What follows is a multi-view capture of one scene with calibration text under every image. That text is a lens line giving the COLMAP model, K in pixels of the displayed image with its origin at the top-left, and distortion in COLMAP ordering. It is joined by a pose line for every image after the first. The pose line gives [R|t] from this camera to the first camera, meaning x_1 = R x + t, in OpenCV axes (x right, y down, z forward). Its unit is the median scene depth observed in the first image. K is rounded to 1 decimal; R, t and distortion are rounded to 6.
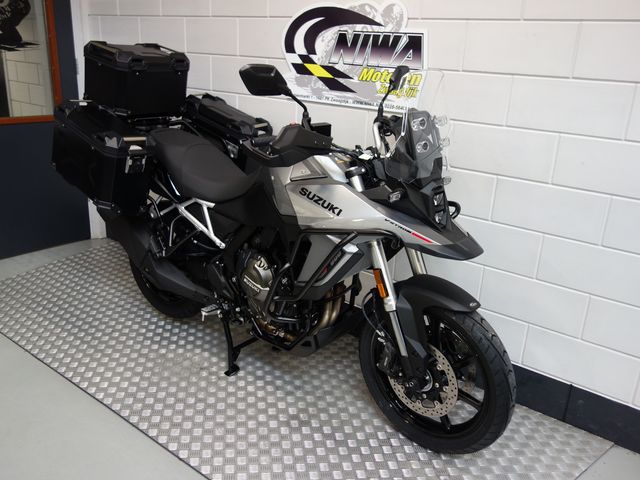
lens RADIAL K [[585.9, 0, 320.0], [0, 585.9, 240.0], [0, 0, 1]] dist [0.064643, -0.004798]
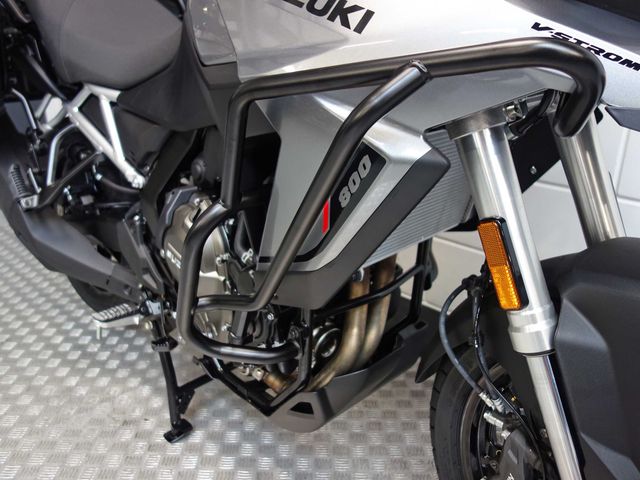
lens RADIAL K [[585.9, 0, 320.0], [0, 585.9, 240.0], [0, 0, 1]] dist [0.064643, -0.004798]
pose [[0.992535, 0.002292, -0.121937, 0.037485], [0.002619, 0.999192, 0.040096, 0.039230], [0.121931, -0.040116, 0.991728, 0.556694]]
